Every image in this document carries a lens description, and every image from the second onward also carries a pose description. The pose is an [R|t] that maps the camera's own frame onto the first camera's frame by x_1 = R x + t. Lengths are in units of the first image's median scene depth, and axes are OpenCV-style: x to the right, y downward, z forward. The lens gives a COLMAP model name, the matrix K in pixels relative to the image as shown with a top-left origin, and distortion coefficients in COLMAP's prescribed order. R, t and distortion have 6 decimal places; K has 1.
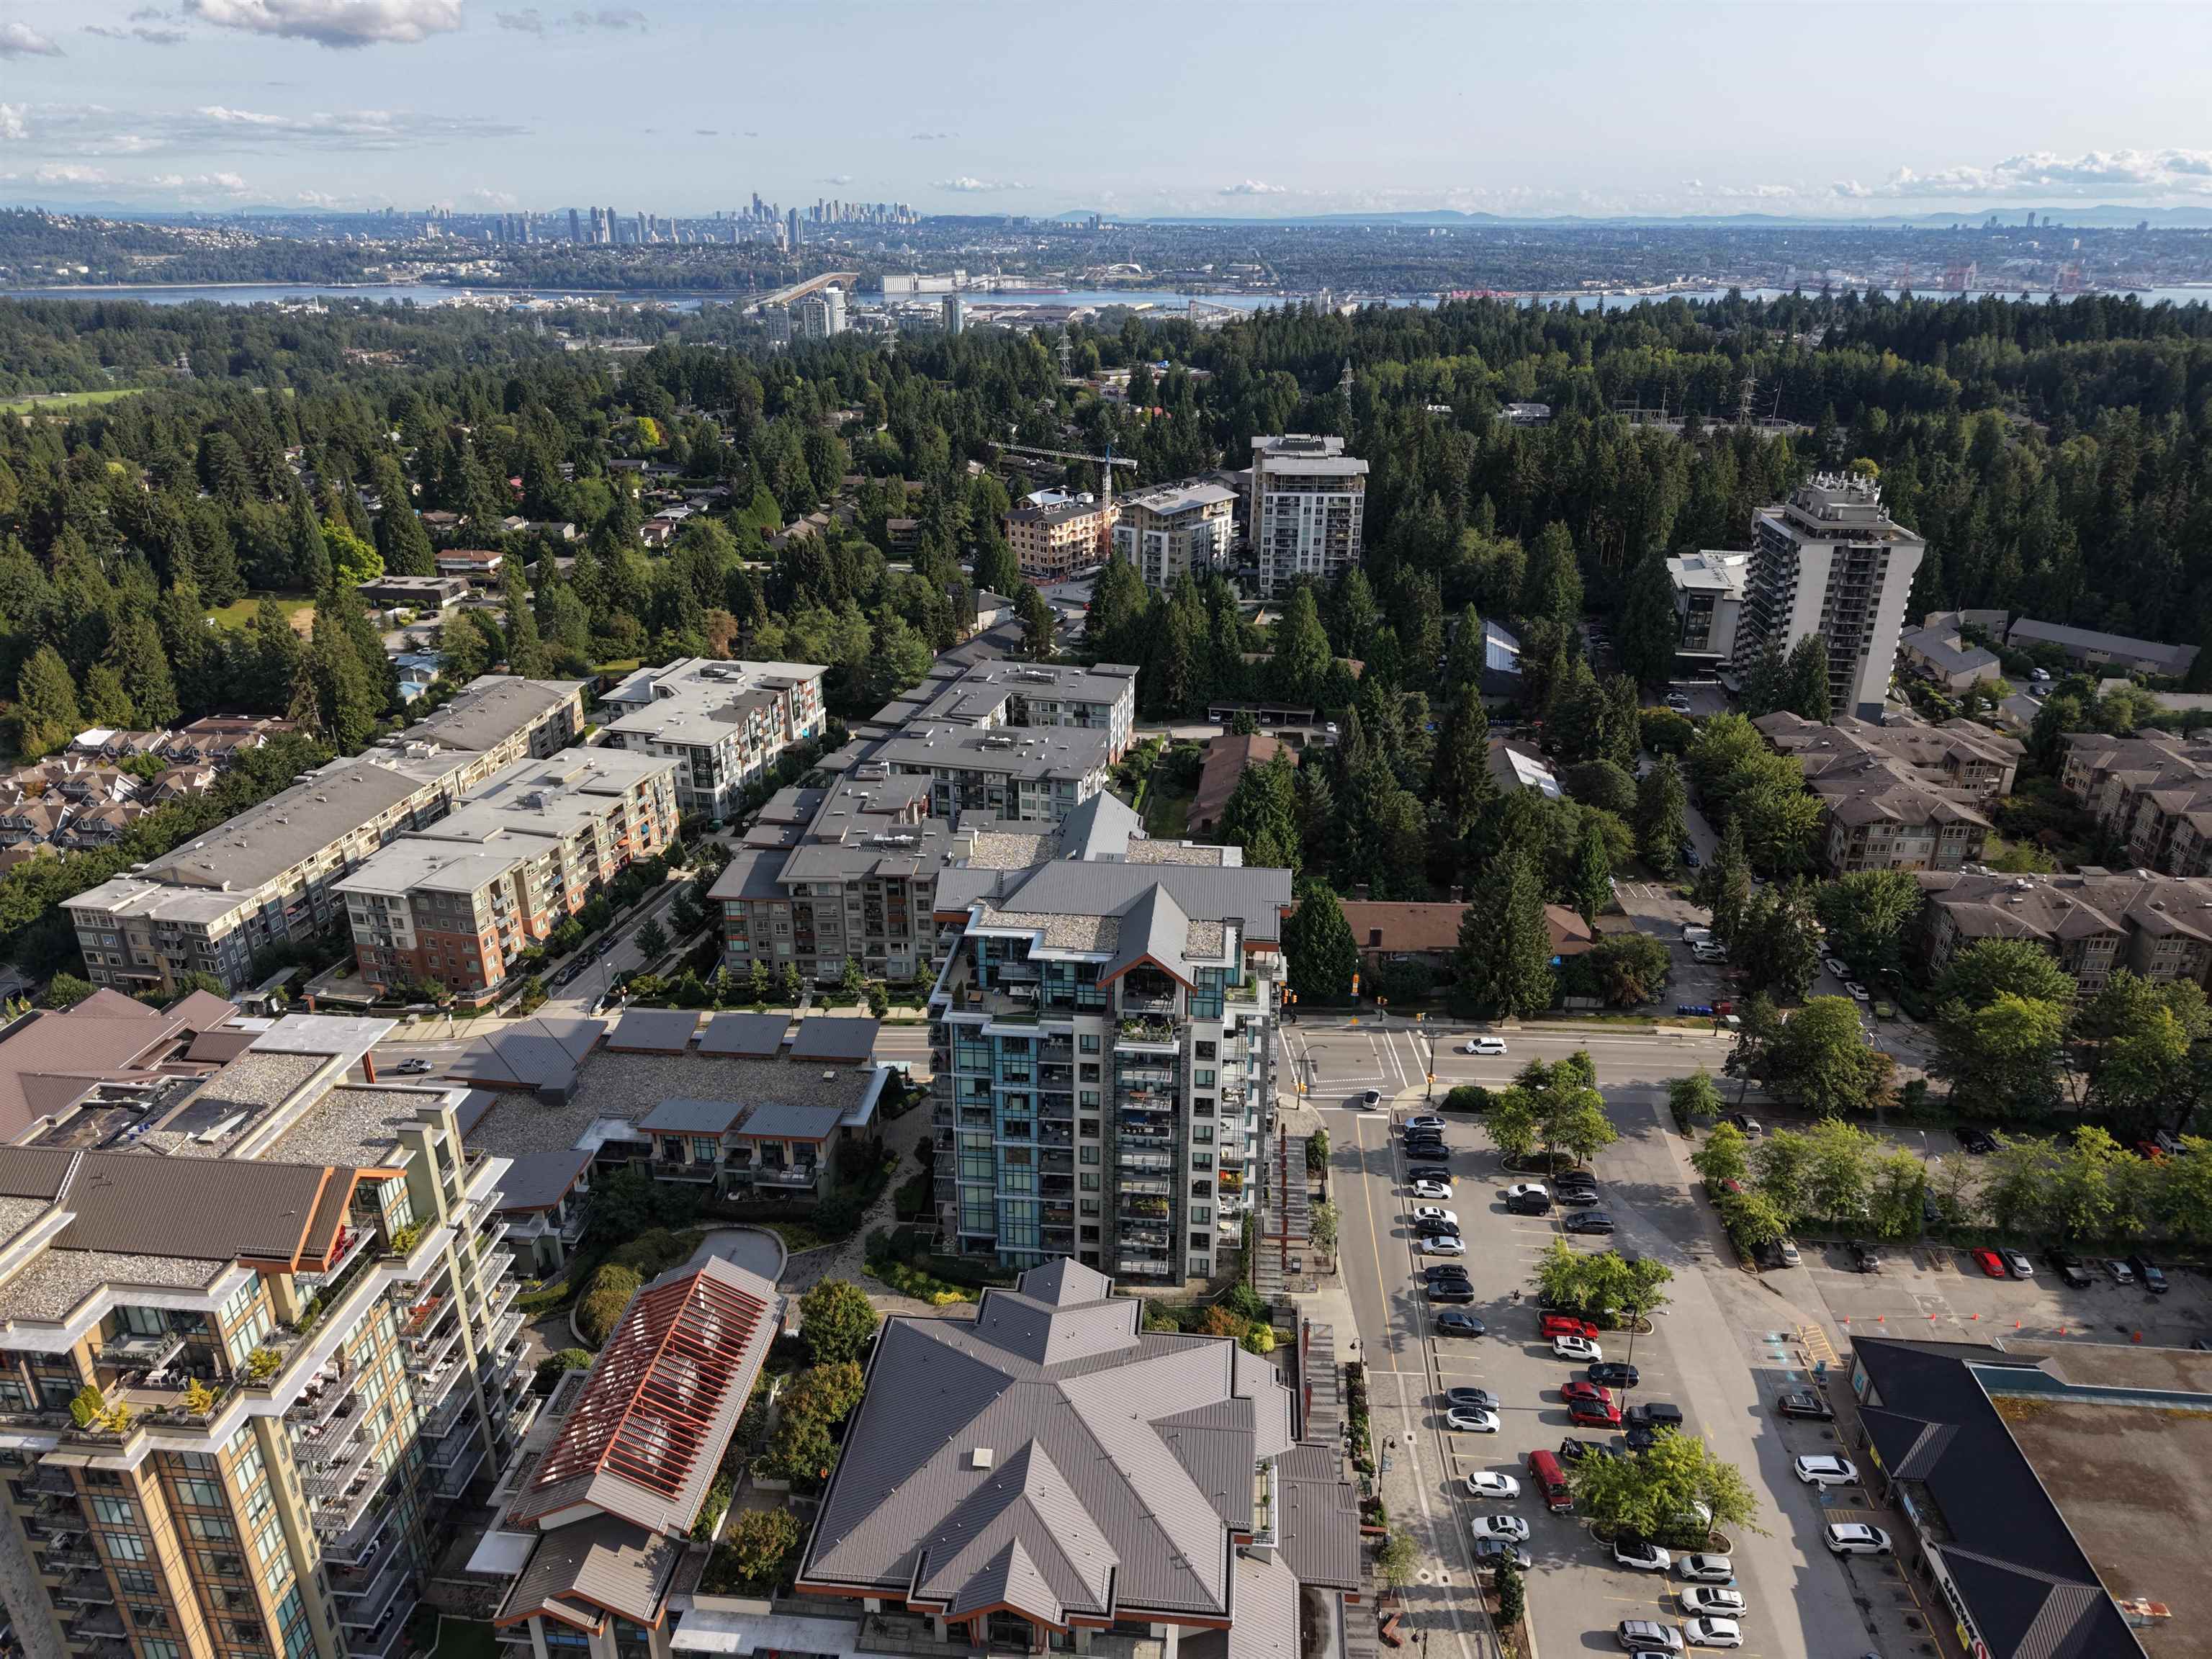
lens RADIAL K [[1486.0, 0, 1113.4], [0, 1486.0, 820.2], [0, 0, 1]] dist [0.036076, -0.001732]
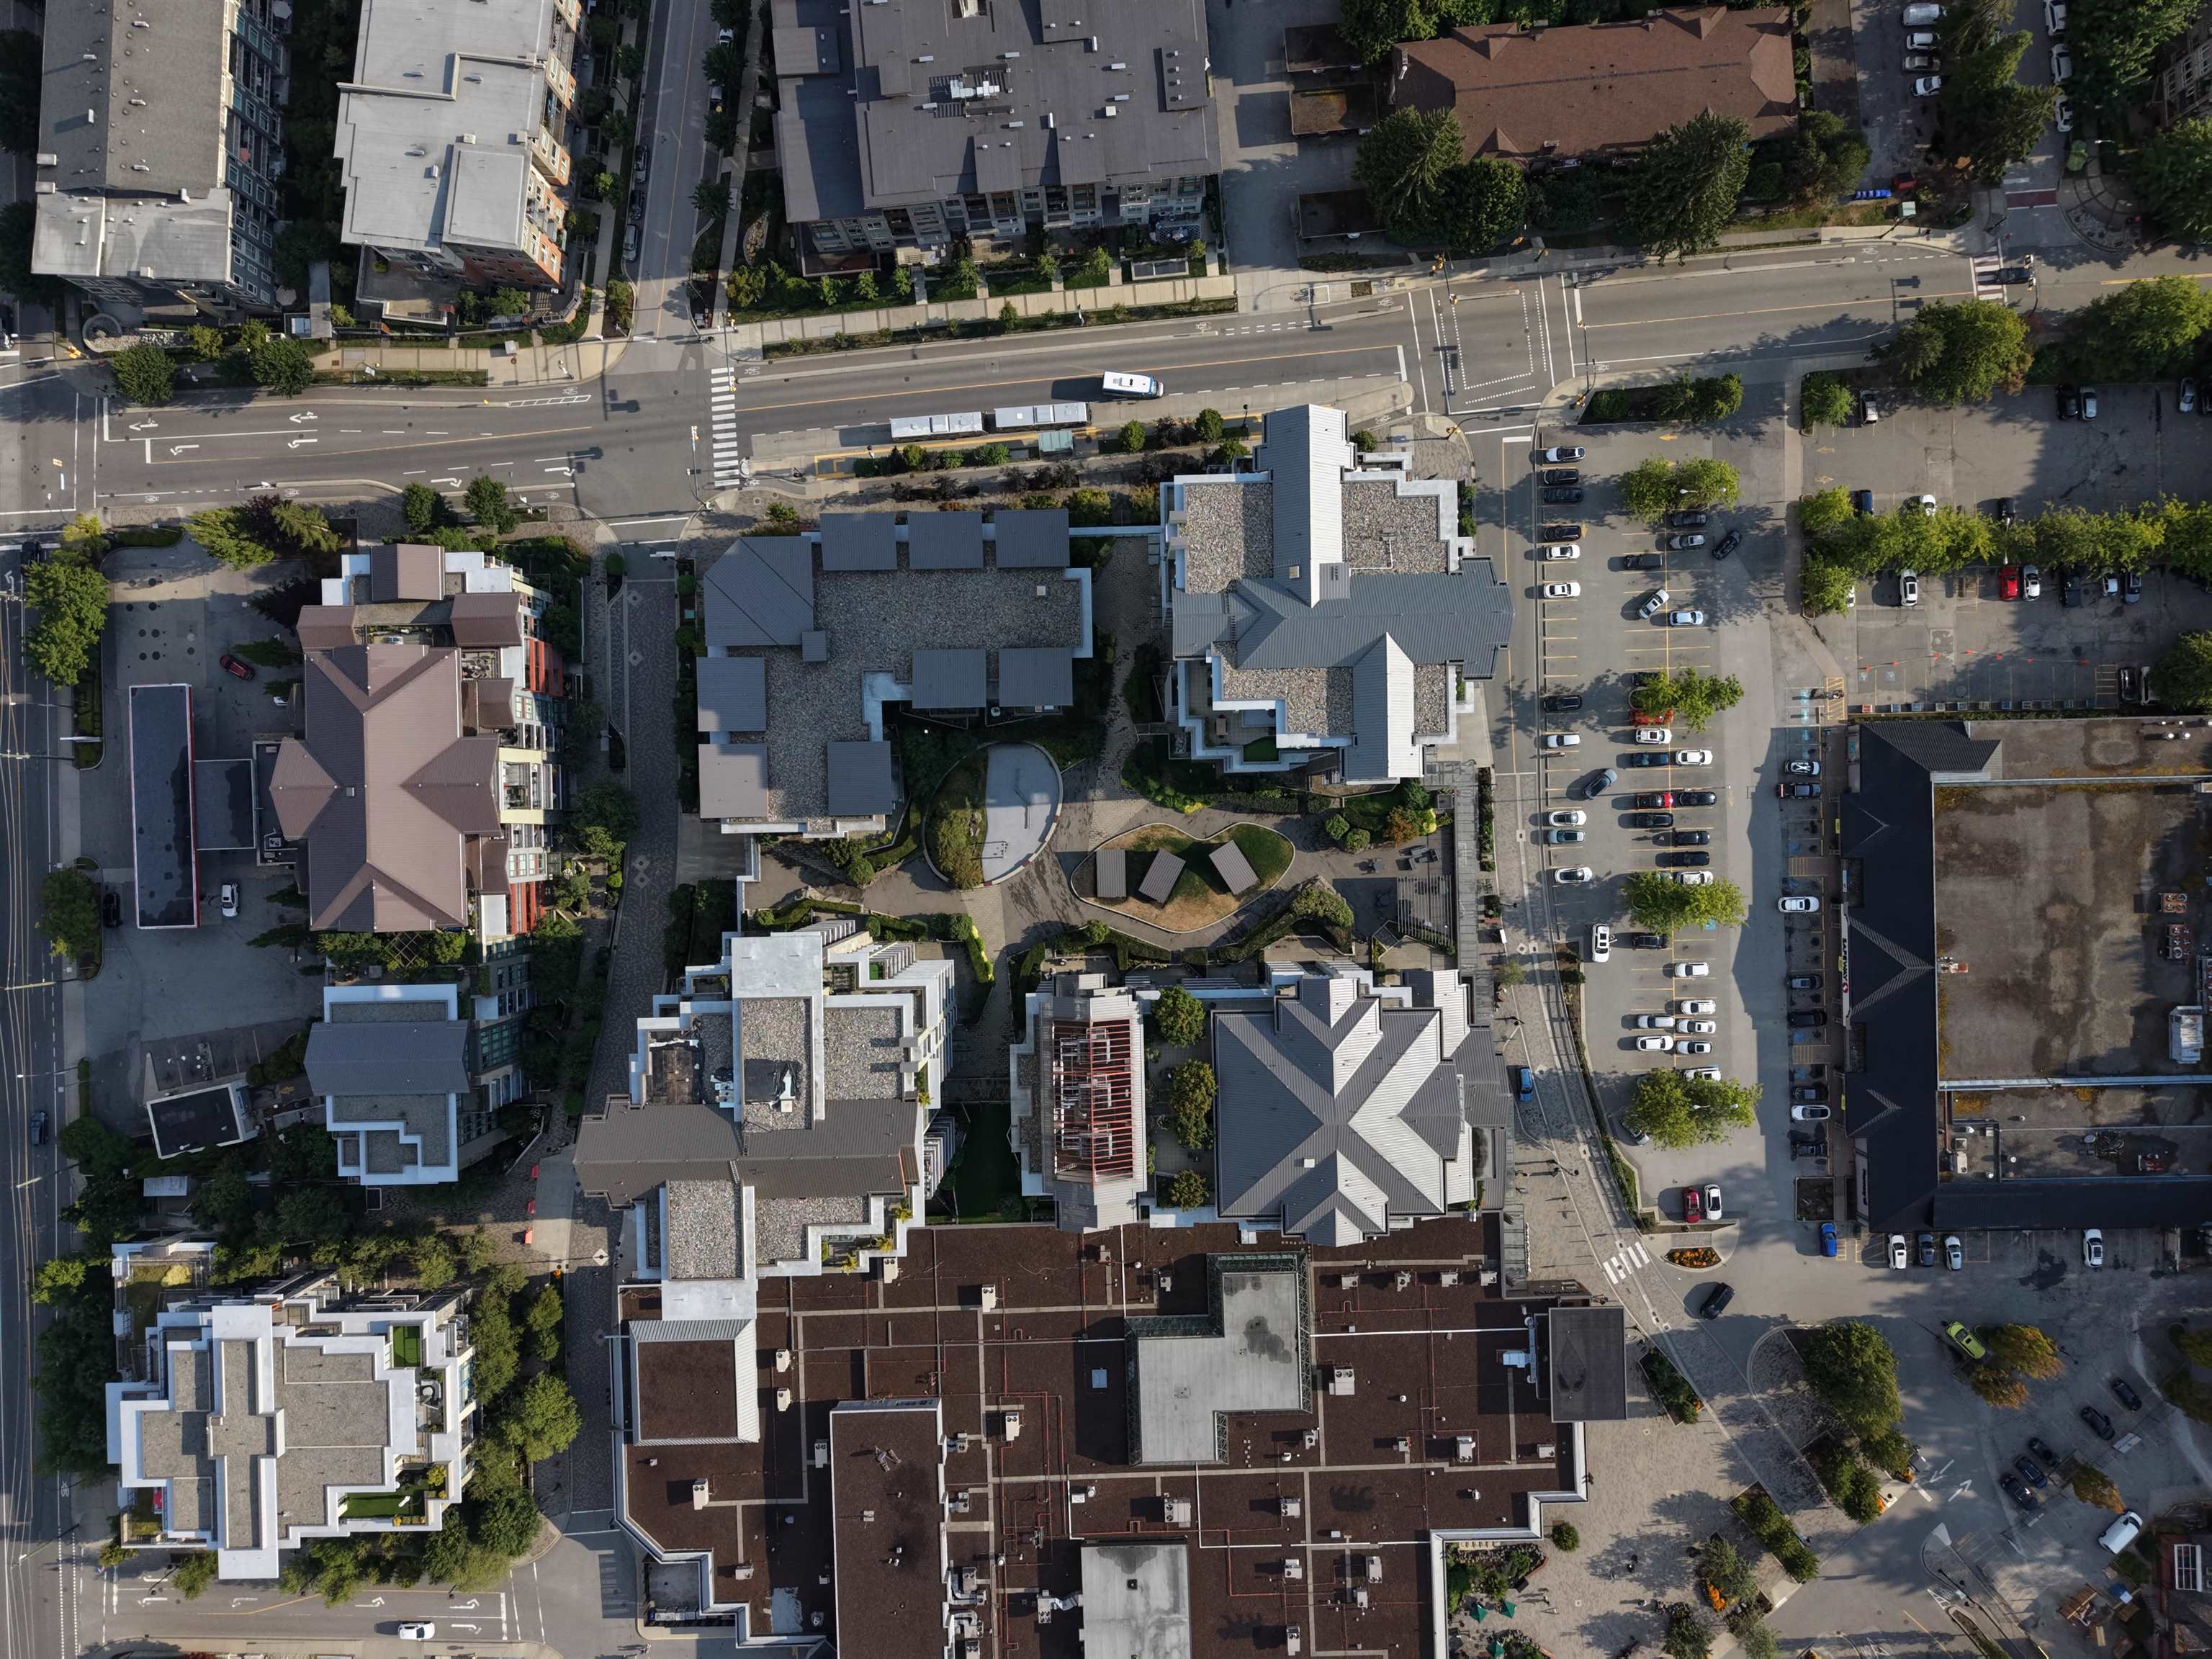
lens RADIAL K [[1486.0, 0, 1113.4], [0, 1486.0, 820.2], [0, 0, 1]] dist [0.036076, -0.001732]
pose [[0.993575, -0.112533, -0.012066, -0.140510], [0.053647, 0.374396, 0.925716, -0.766051], [-0.099656, -0.920415, 0.378027, 0.413039]]
